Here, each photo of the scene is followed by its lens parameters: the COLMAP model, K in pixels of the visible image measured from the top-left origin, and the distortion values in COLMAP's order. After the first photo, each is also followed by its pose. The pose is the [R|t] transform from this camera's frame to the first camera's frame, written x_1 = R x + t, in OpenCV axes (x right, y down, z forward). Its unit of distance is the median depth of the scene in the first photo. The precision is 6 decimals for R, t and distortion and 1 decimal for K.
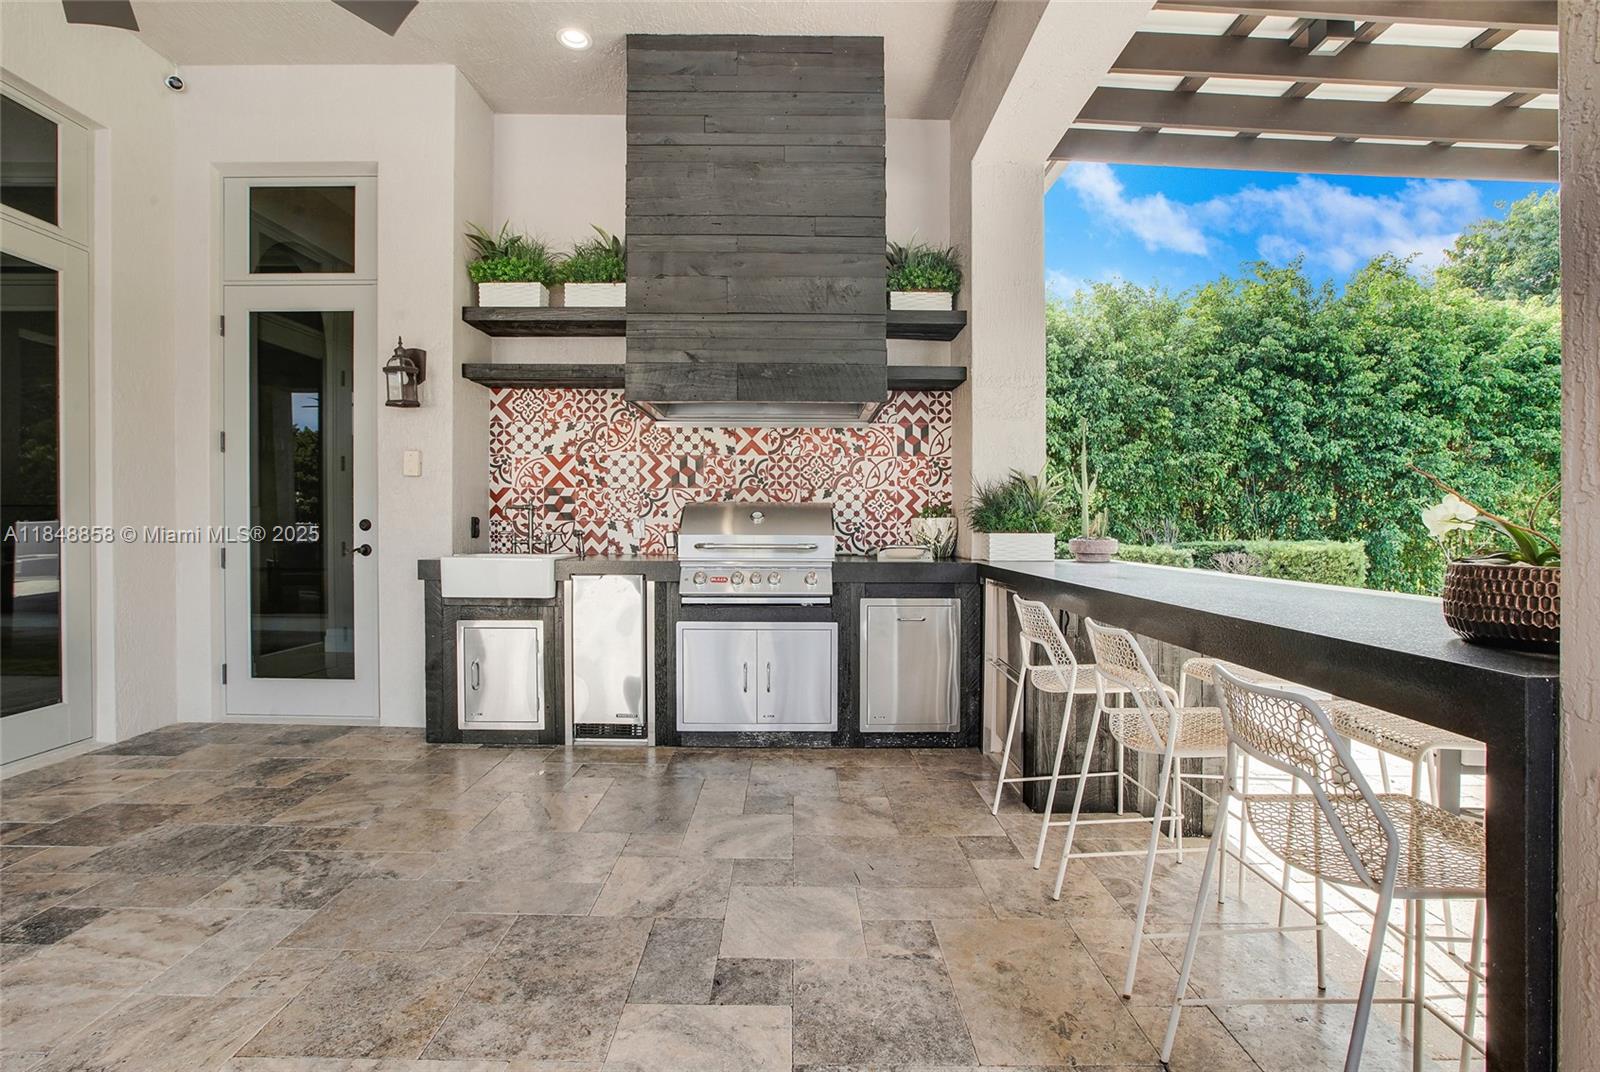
lens RADIAL K [[746.1, 0, 791.7], [0, 746.1, 529.6], [0, 0, 1]] dist [-0.050510, 0.020249]
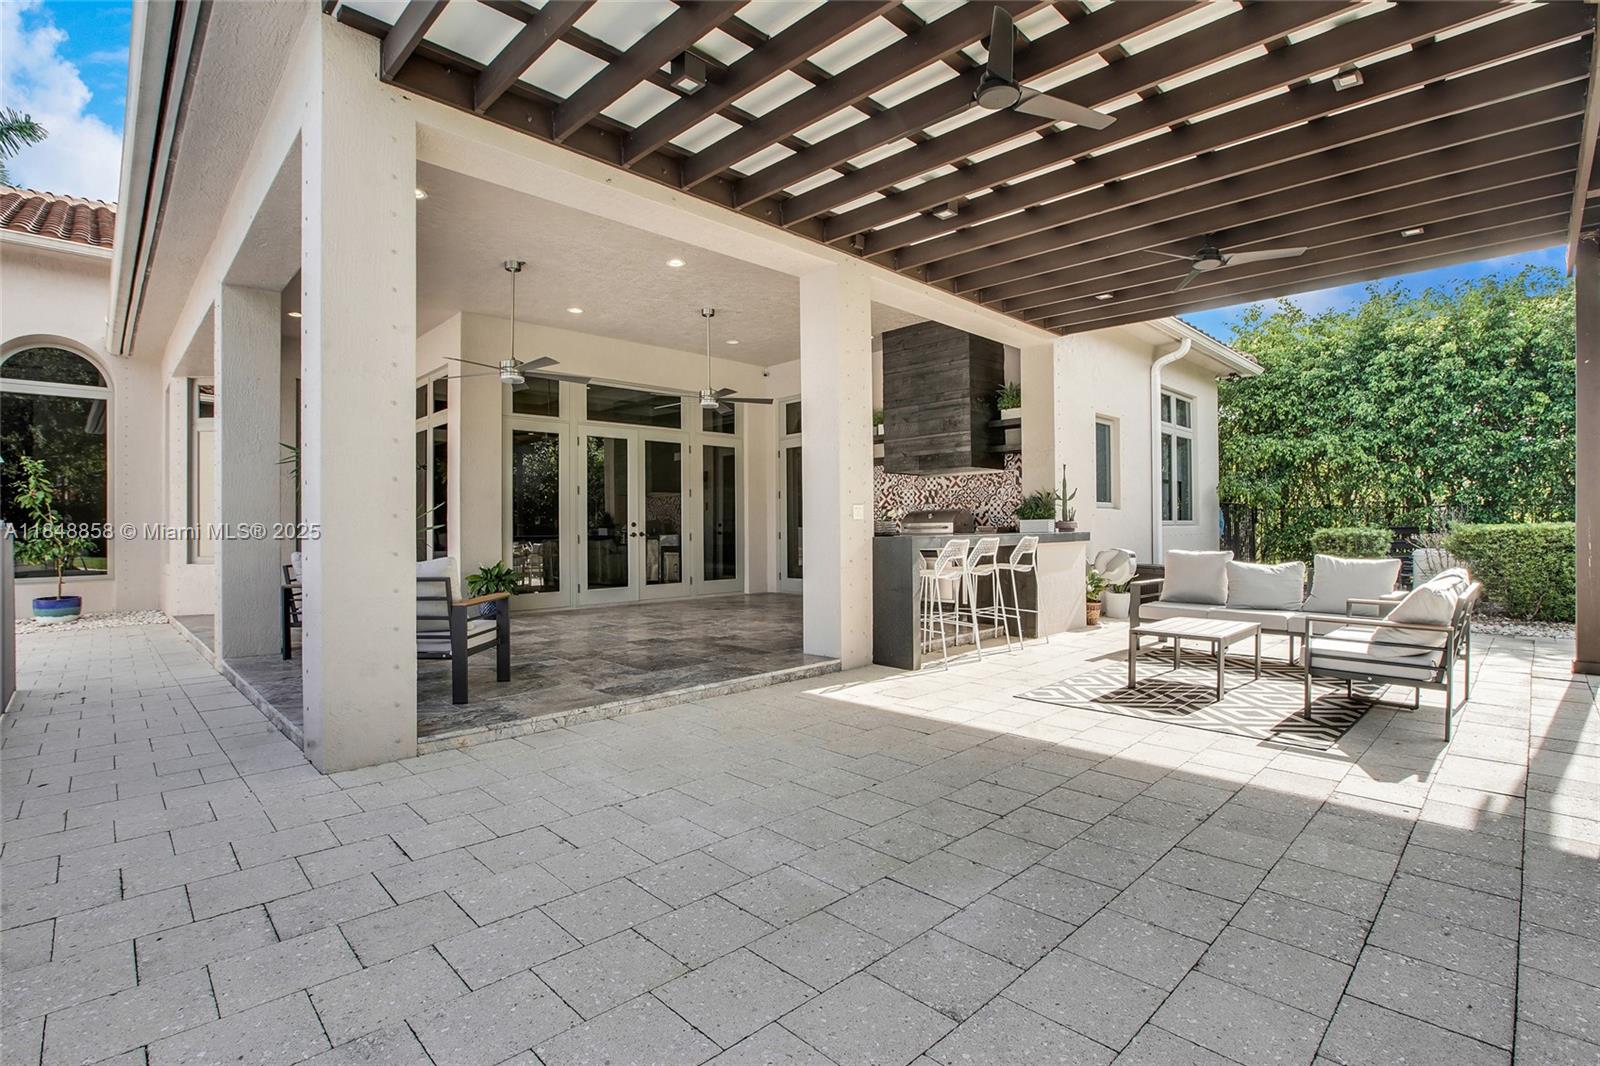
lens RADIAL K [[746.1, 0, 791.7], [0, 746.1, 526.6], [0, 0, 1]] dist [-0.050510, 0.020249]
pose [[0.709753, -0.018447, -0.704209, 1.156607], [0.012056, 0.999829, -0.014039, 0.039693], [0.704347, 0.001474, 0.709854, -0.914504]]
